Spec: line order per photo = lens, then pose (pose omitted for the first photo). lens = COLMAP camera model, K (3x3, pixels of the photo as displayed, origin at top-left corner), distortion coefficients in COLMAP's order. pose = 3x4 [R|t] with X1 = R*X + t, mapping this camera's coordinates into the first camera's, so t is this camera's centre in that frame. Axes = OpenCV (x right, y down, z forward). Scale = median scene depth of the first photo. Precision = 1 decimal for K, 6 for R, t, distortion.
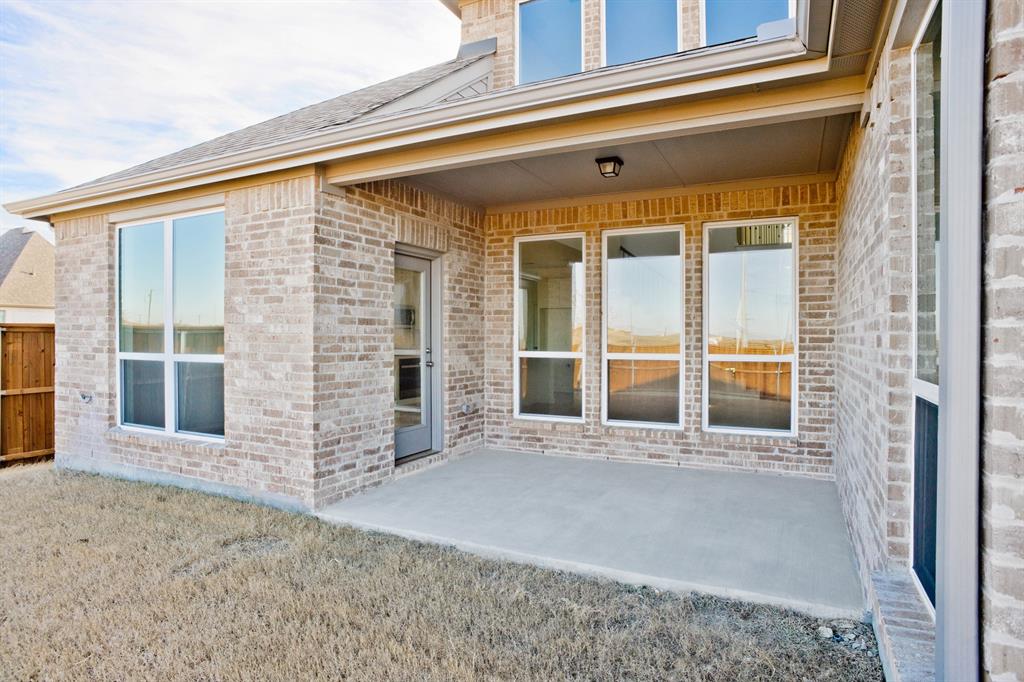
lens RADIAL K [[624.4, 0, 512.0], [0, 624.4, 341.0], [0, 0, 1]] dist [-0.059417, 0.000158]
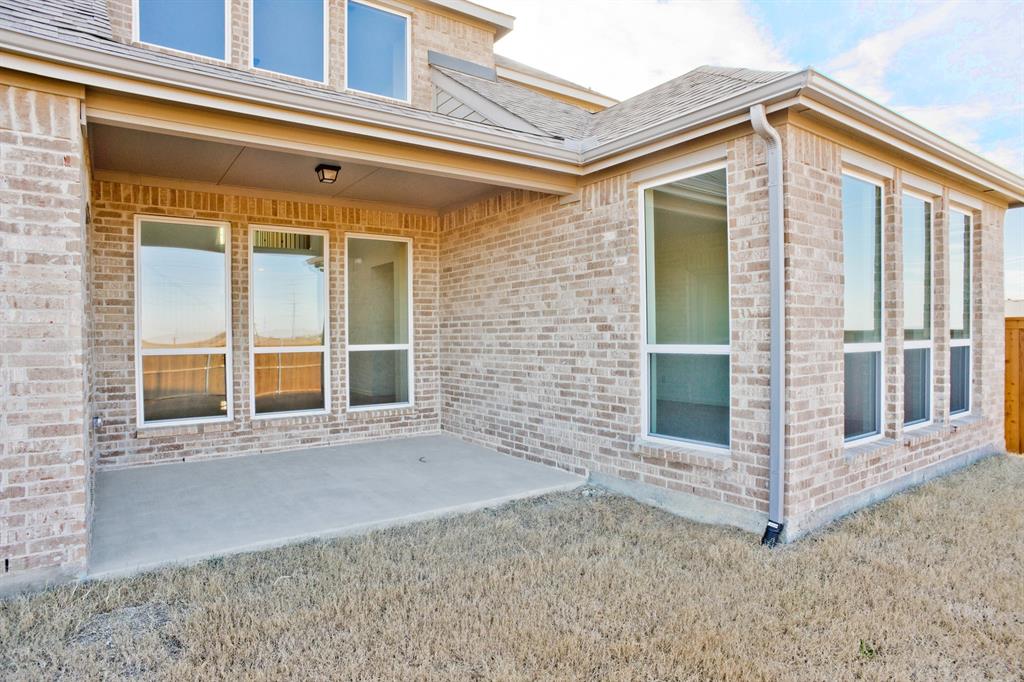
lens RADIAL K [[593.8, 0, 512.0], [0, 593.8, 341.0], [0, 0, 1]] dist [-0.002271, 0.000249]
pose [[0.493105, -0.017750, 0.869789, -0.491905], [0.019069, 0.999772, 0.009592, 0.008199], [-0.869761, 0.011857, 0.493331, 0.177025]]
